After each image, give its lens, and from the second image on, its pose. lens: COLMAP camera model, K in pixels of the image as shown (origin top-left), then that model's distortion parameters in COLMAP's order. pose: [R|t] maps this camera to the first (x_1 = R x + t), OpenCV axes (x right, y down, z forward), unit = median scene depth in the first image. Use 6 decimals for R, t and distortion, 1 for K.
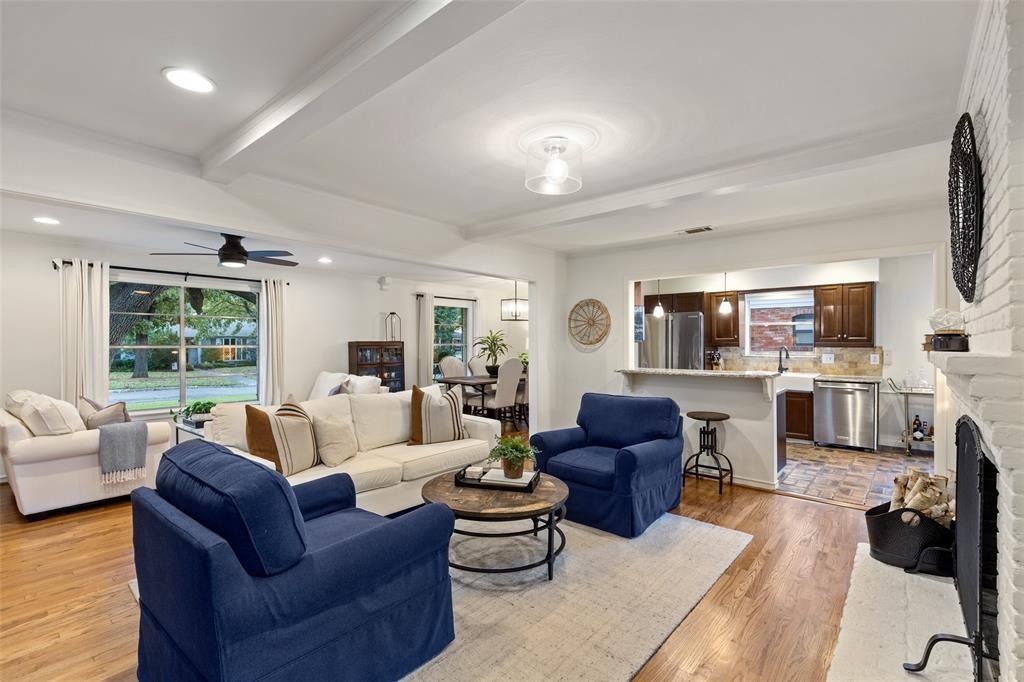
lens RADIAL K [[465.7, 0, 515.6], [0, 465.7, 343.9], [0, 0, 1]] dist [0.008303, -0.000183]
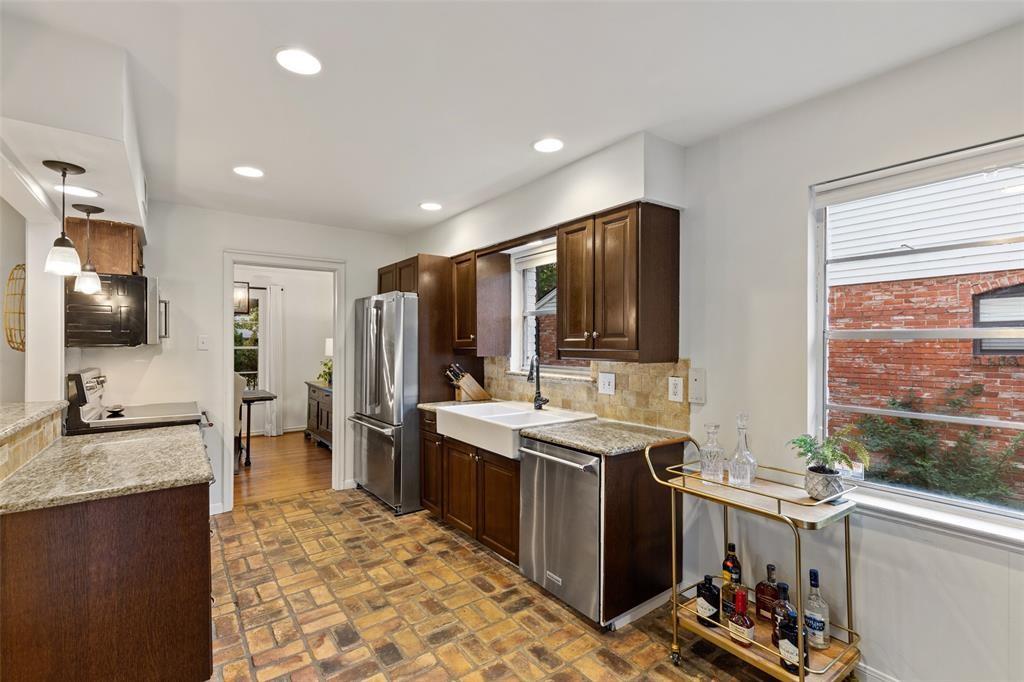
lens RADIAL K [[470.7, 0, 523.1], [0, 470.7, 322.8], [0, 0, 1]] dist [0.000988, -0.000065]
pose [[0.976020, -0.009353, -0.217482, 0.617053], [-0.001045, 0.998864, -0.047644, -0.005831], [0.217680, 0.046728, 0.974901, 0.467702]]
